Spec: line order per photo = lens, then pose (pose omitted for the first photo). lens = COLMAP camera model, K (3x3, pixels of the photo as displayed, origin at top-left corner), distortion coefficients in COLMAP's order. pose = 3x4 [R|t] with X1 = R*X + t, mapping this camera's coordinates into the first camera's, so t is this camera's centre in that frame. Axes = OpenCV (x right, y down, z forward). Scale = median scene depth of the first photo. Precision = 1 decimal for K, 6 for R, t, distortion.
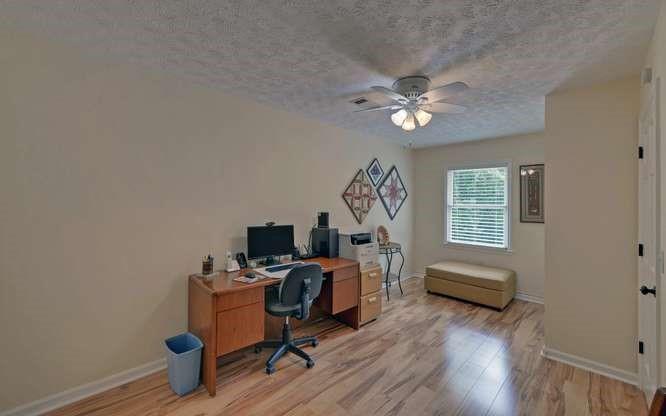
lens RADIAL K [[275.2, 0, 338.5], [0, 275.2, 202.5], [0, 0, 1]] dist [0.000815, 0.000085]
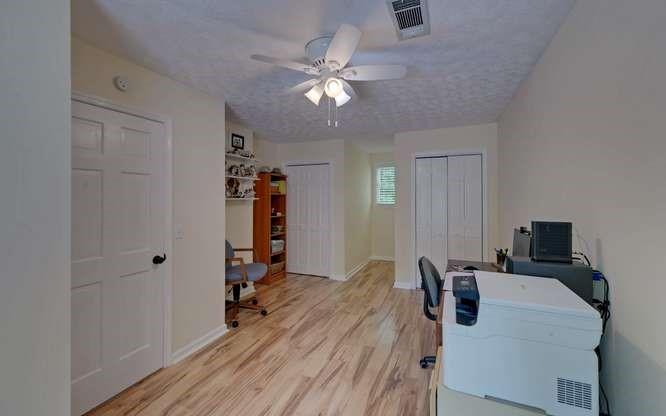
lens RADIAL K [[275.2, 0, 338.5], [0, 275.2, 202.5], [0, 0, 1]] dist [0.000815, 0.000085]
pose [[-0.929331, -0.004787, -0.369217, 0.588426], [-0.004063, 0.999988, -0.002740, 0.012273], [0.369226, -0.001046, -0.929339, 1.943950]]
